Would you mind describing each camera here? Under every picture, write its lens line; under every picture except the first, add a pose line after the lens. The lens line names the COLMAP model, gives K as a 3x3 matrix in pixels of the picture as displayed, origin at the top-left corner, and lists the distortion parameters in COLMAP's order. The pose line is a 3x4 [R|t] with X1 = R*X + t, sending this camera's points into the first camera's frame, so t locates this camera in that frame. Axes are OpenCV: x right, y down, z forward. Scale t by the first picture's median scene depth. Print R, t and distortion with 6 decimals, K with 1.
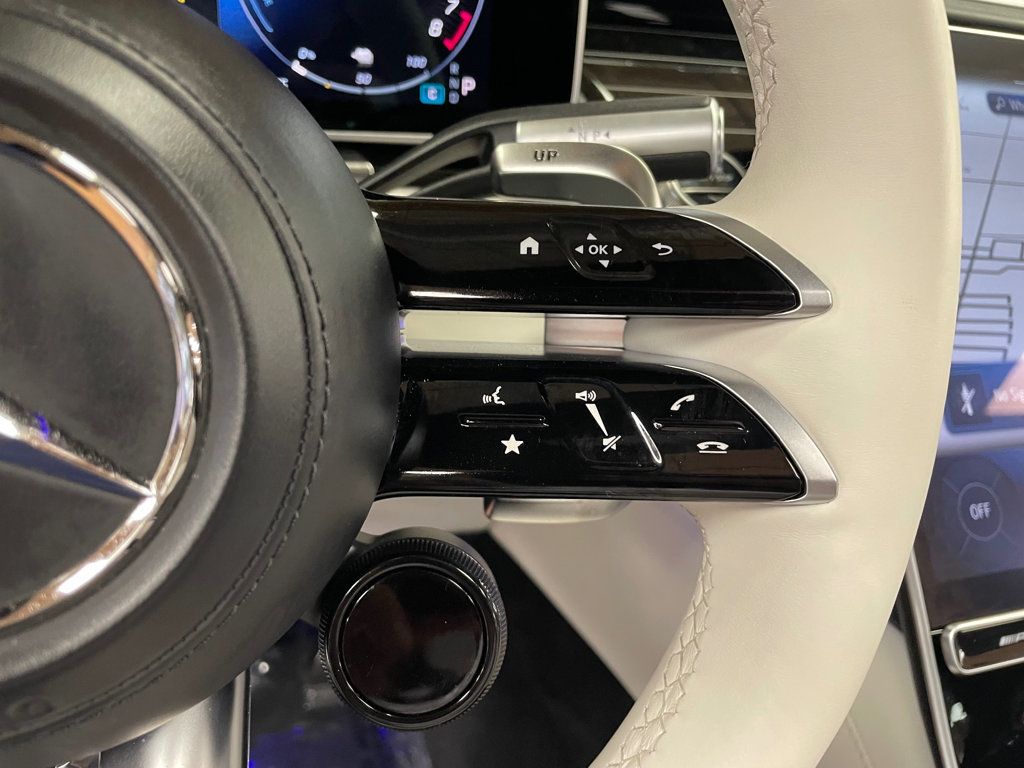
lens RADIAL K [[744.8, 0, 503.0], [0, 744.8, 380.3], [0, 0, 1]] dist [0.058562, -0.091032]
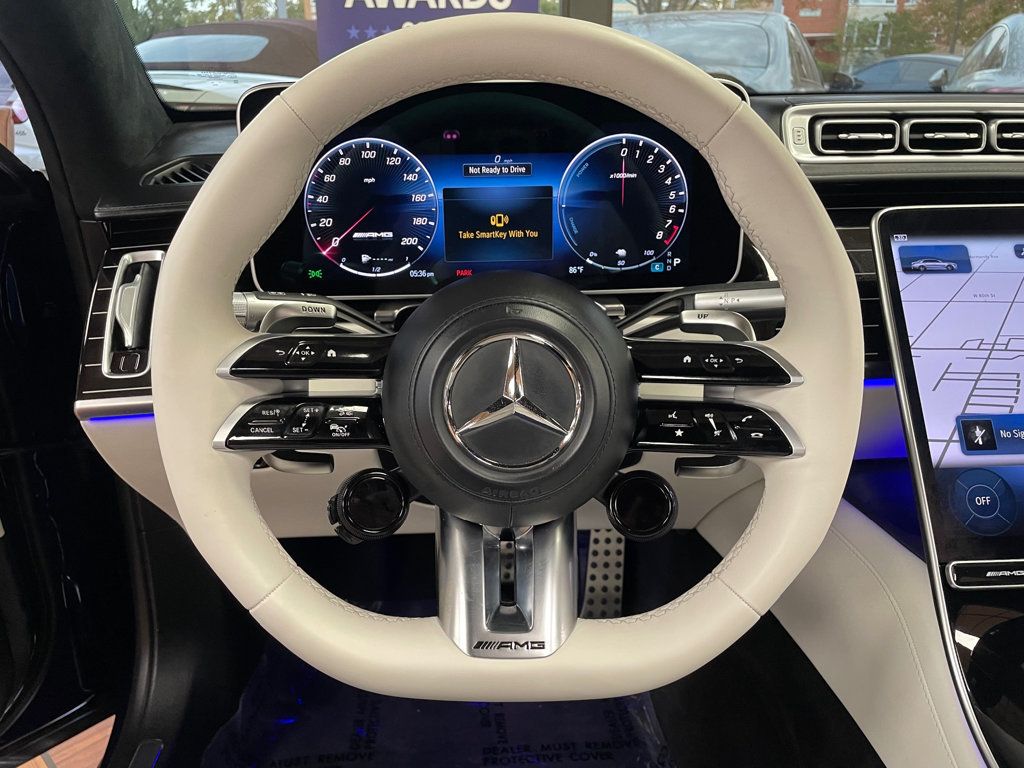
lens RADIAL K [[744.8, 0, 503.0], [0, 744.8, 380.3], [0, 0, 1]] dist [0.058562, -0.091032]
pose [[0.950778, 0.001396, -0.309869, 0.142166], [-0.028879, 0.996037, -0.084123, 0.083535], [0.308523, 0.088931, 0.947051, -1.038436]]
